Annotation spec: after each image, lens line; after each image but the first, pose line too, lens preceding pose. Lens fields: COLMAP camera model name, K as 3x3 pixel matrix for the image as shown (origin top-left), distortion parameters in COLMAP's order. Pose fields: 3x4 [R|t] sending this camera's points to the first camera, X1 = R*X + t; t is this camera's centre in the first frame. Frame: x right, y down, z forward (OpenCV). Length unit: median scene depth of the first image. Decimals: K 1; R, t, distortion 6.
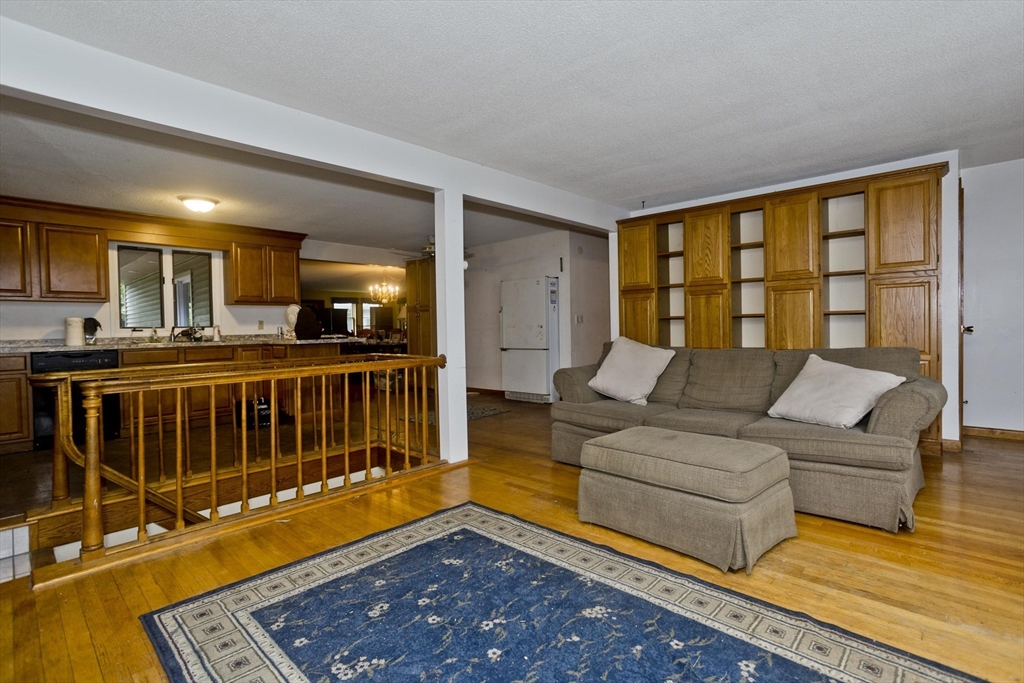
lens RADIAL K [[488.9, 0, 511.9], [0, 488.9, 335.2], [0, 0, 1]] dist [-0.023342, 0.009247]
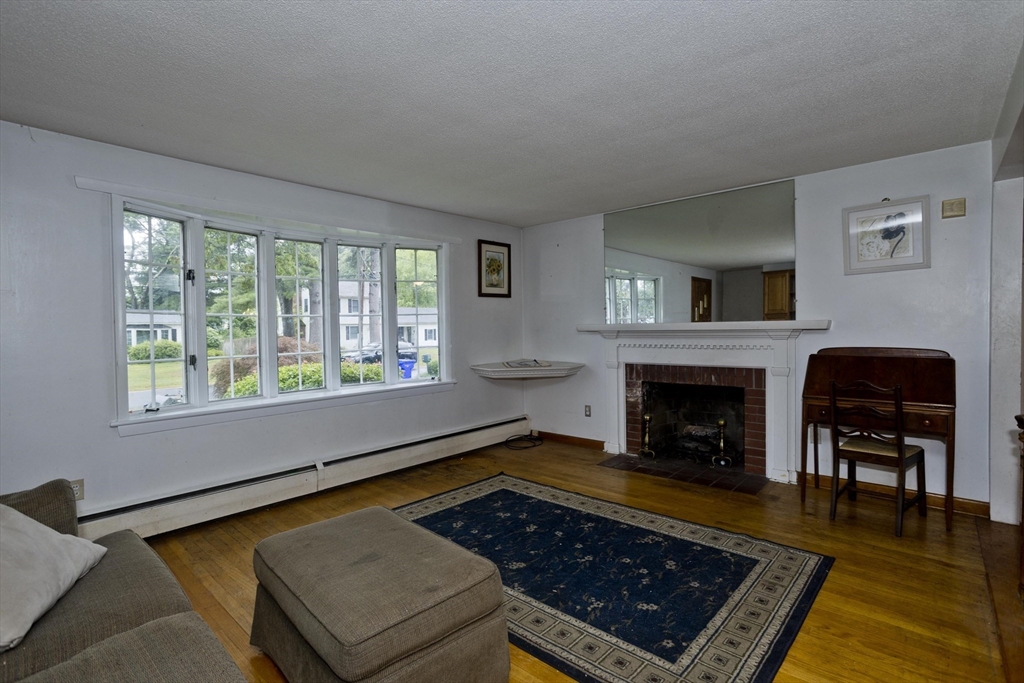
lens RADIAL K [[488.9, 0, 517.5], [0, 488.9, 335.5], [0, 0, 1]] dist [-0.023342, 0.009247]
pose [[-0.998827, 0.036179, -0.032191, 0.159311], [0.035290, 0.998991, 0.027768, -0.125507], [0.033163, 0.026600, -0.999096, 2.014865]]
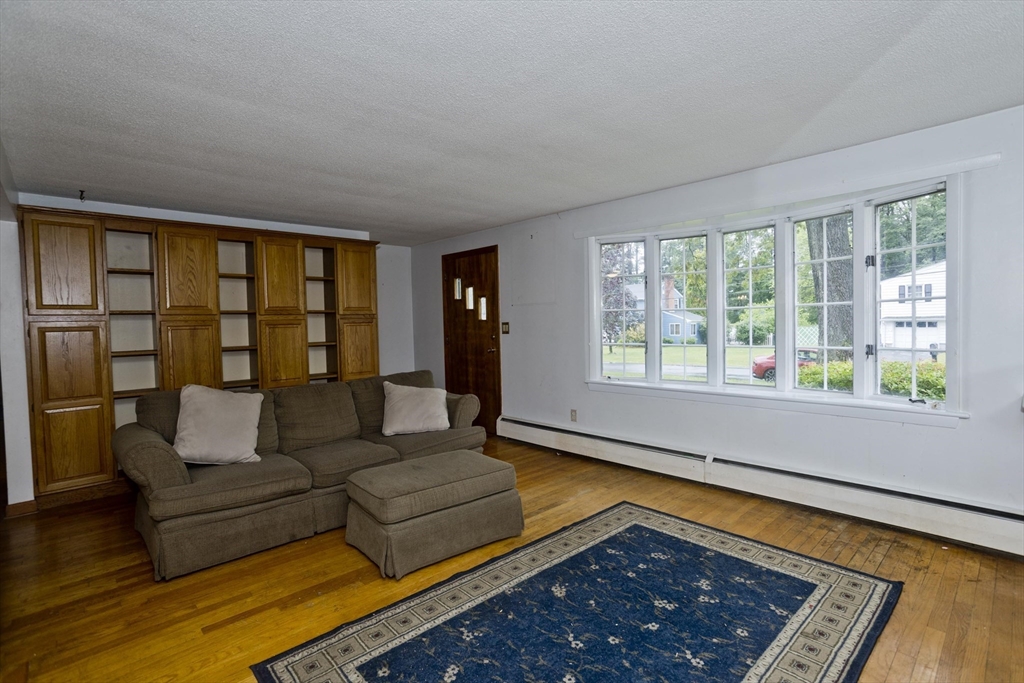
lens RADIAL K [[488.9, 0, 515.3], [0, 488.9, 339.1], [0, 0, 1]] dist [-0.023342, 0.009247]
pose [[0.062668, -0.014208, 0.997933, -0.956510], [0.034672, 0.999326, 0.012051, -0.113777], [-0.997432, 0.033845, 0.063118, 0.841024]]
